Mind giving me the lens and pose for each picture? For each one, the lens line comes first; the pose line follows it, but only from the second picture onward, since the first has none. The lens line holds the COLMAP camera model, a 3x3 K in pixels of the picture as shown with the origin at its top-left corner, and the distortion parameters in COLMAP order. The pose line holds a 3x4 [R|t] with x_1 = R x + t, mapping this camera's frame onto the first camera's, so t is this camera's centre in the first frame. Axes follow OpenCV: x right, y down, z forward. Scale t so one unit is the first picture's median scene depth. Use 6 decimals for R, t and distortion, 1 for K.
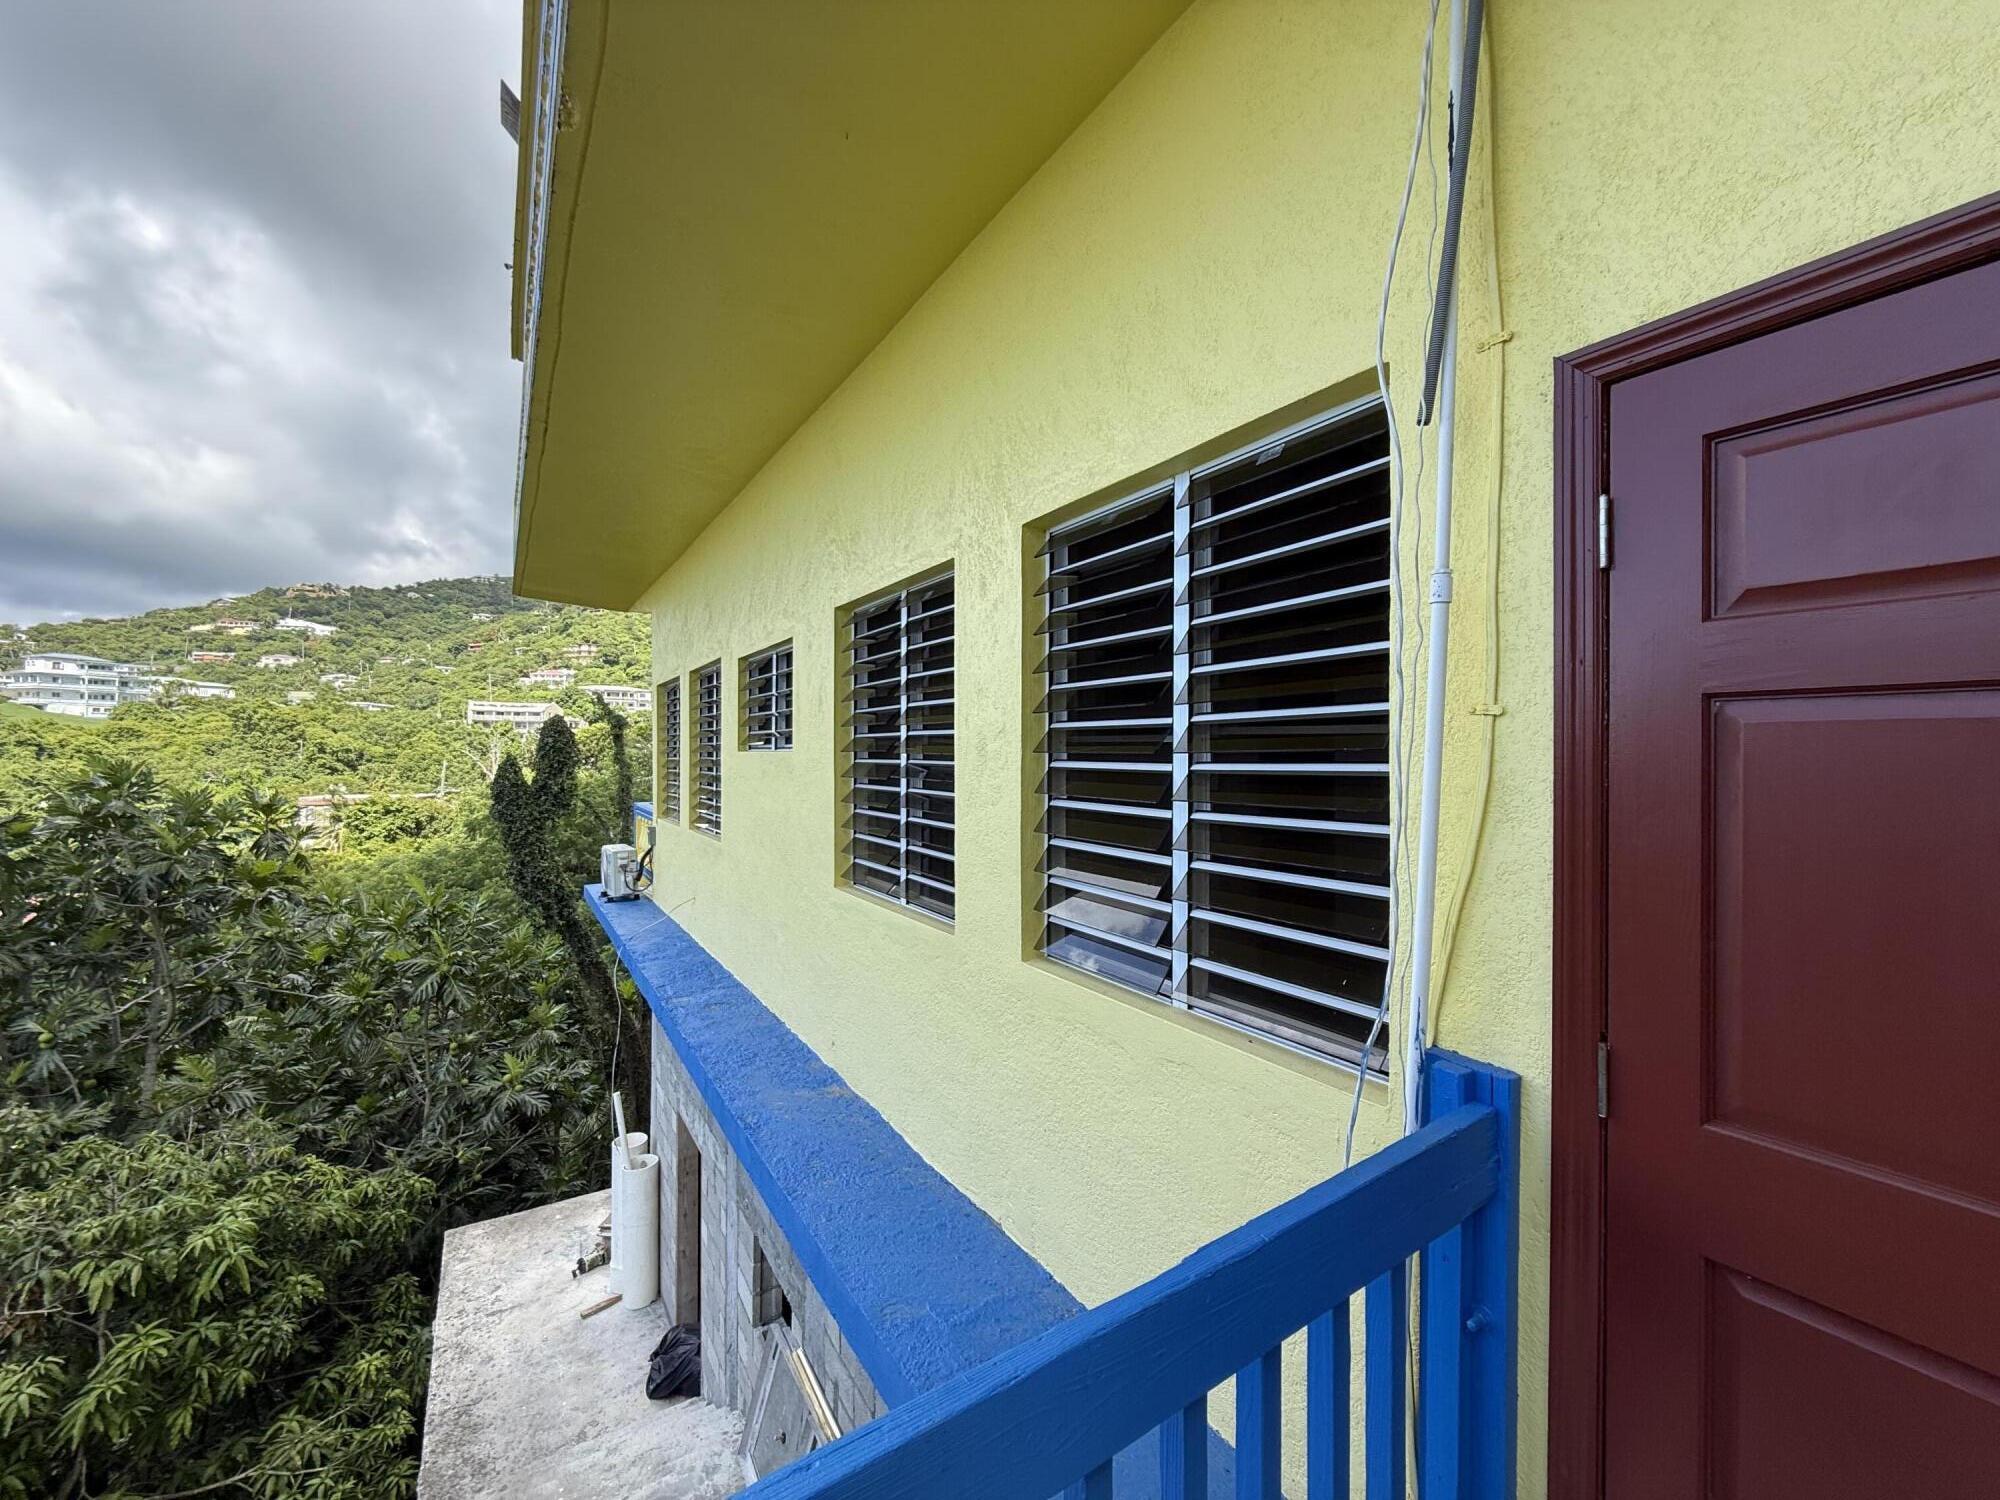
lens RADIAL K [[804.0, 0, 1009.9], [0, 804.0, 755.9], [0, 0, 1]] dist [0.003008, -0.000439]
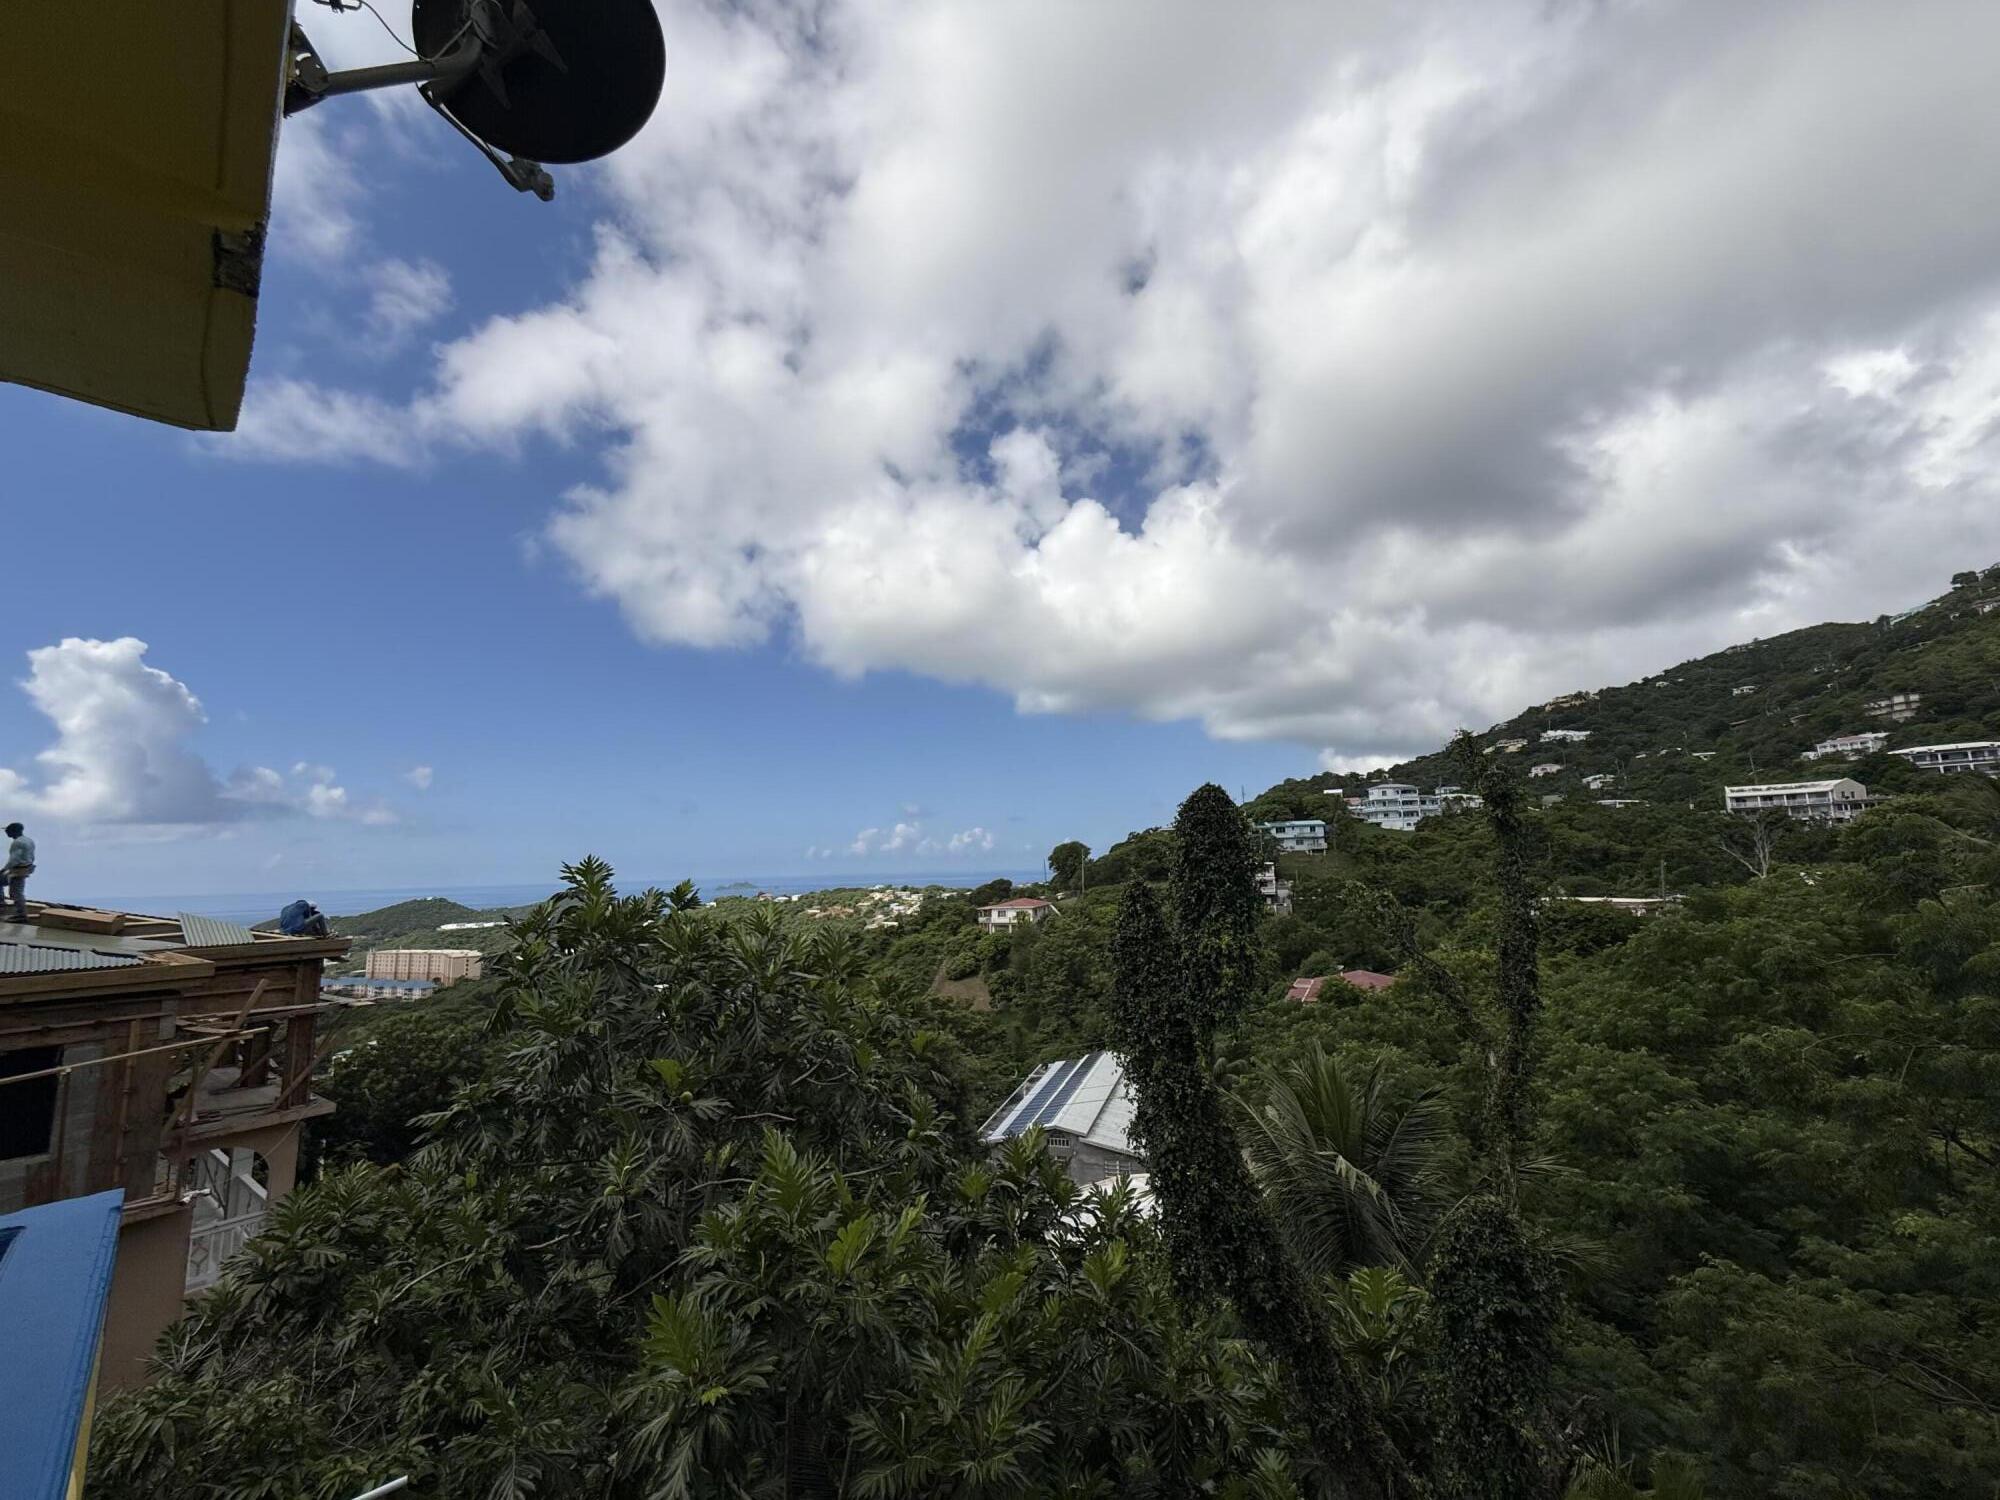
lens RADIAL K [[804.0, 0, 1007.0], [0, 804.0, 753.8], [0, 0, 1]] dist [0.003008, -0.000439]
pose [[0.226066, -0.146213, -0.963076, -0.014342], [0.027026, 0.989232, -0.143840, -0.000496], [0.973737, 0.006489, 0.227583, 0.070952]]
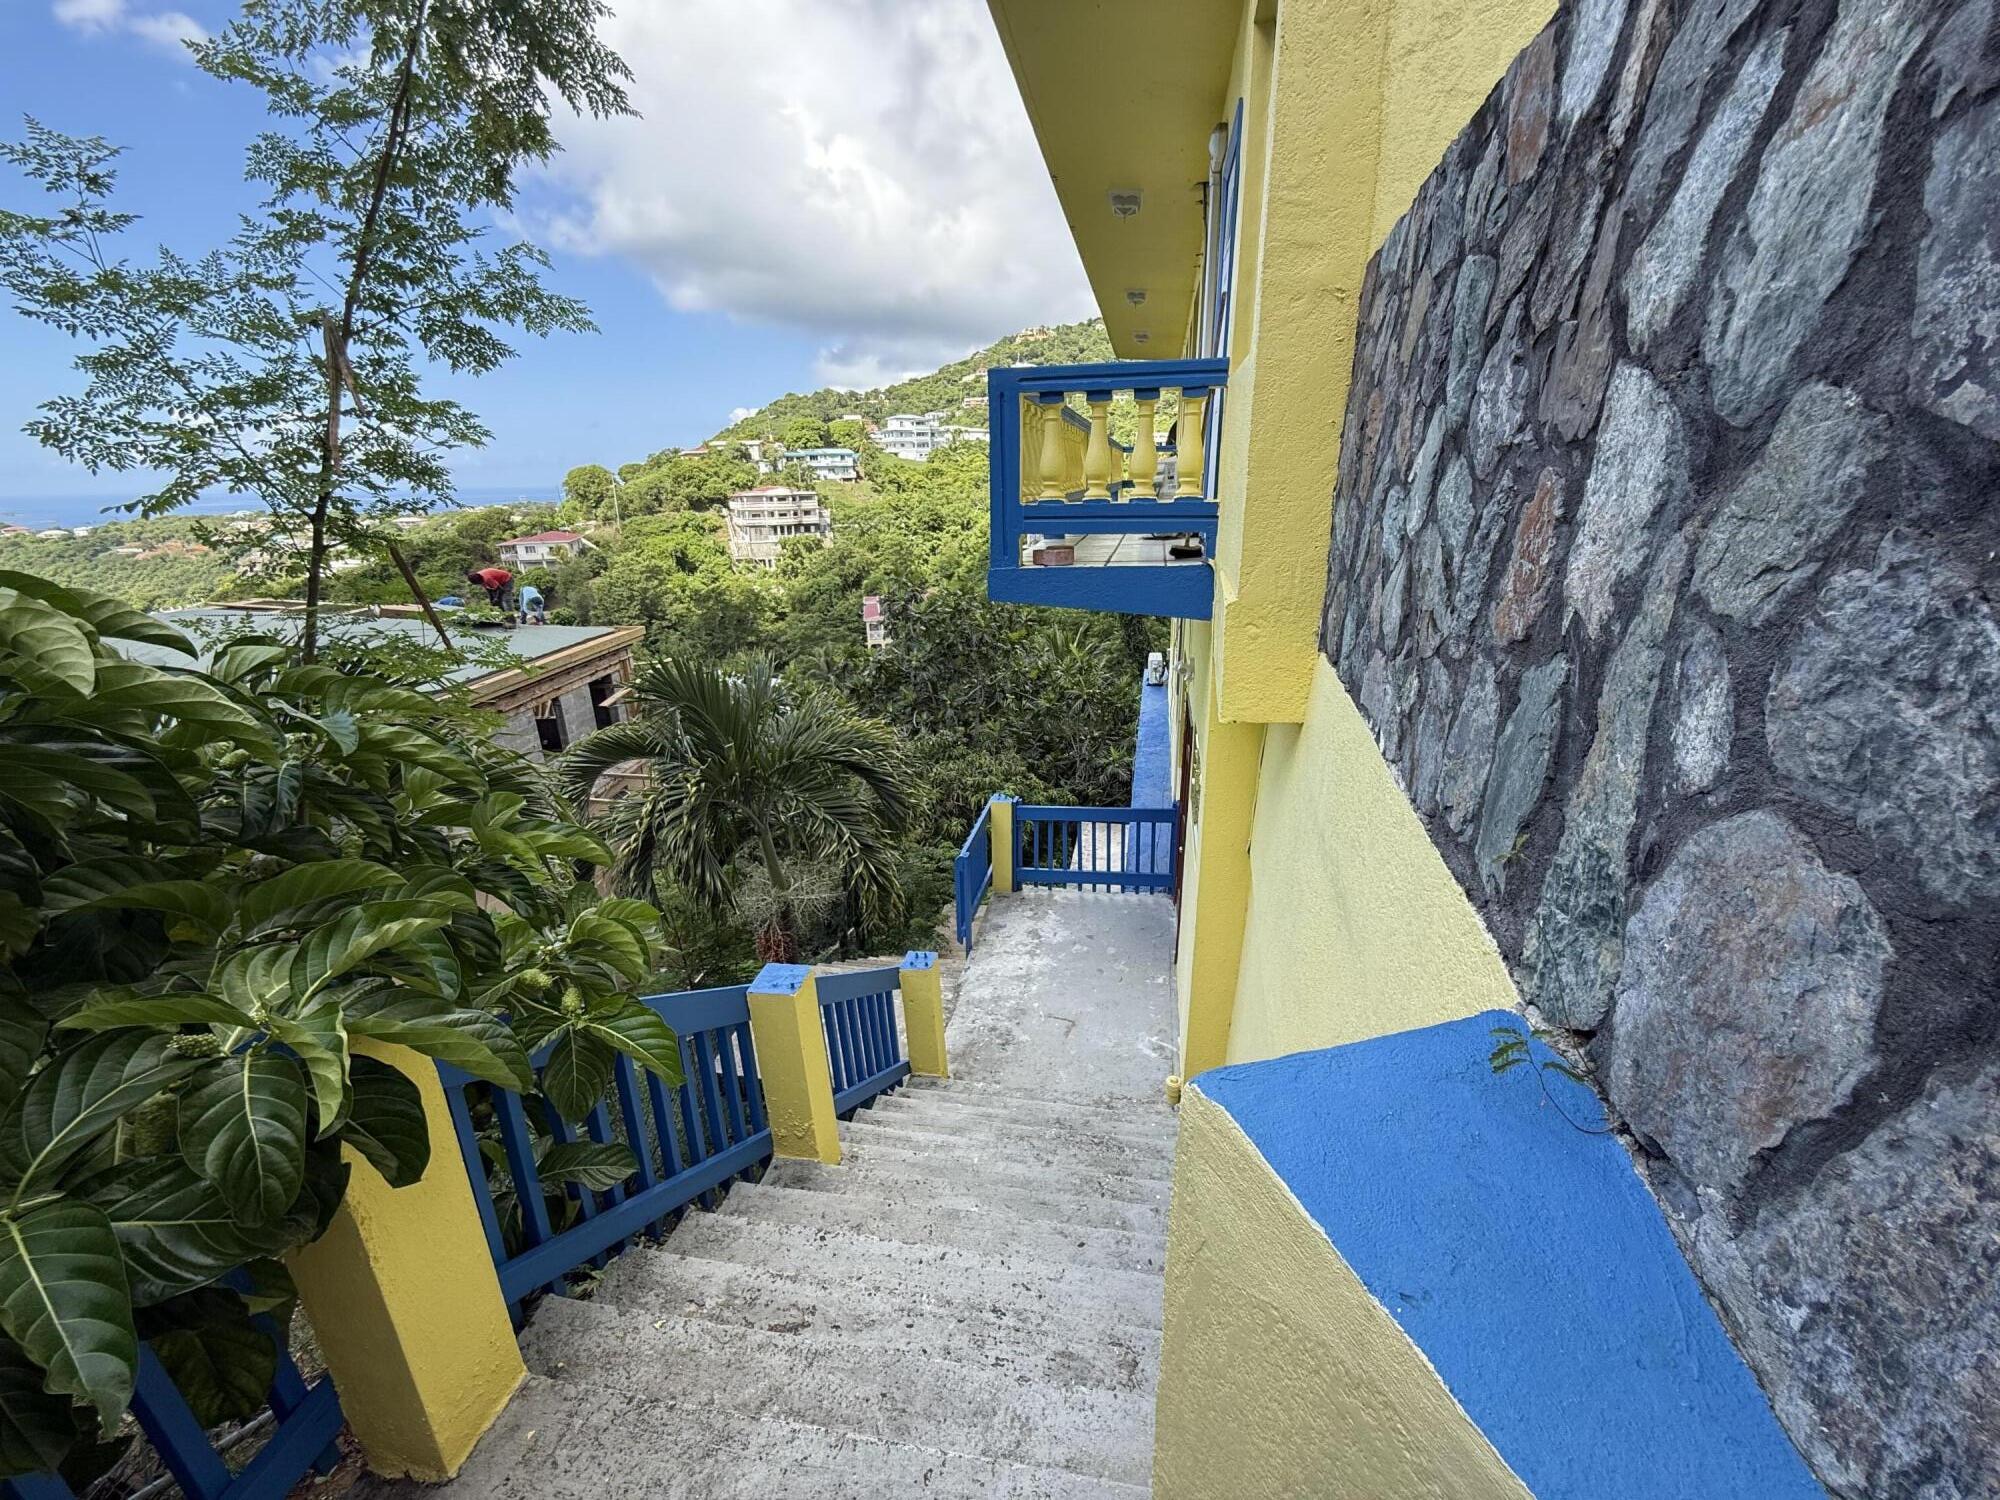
lens RADIAL K [[804.0, 0, 1004.0], [0, 804.0, 753.1], [0, 0, 1]] dist [0.003008, -0.000439]
pose [[0.732915, 0.206663, -0.648172, 0.026995], [0.019994, 0.945790, 0.324164, -0.015015], [0.680027, -0.250544, 0.689051, -0.030550]]
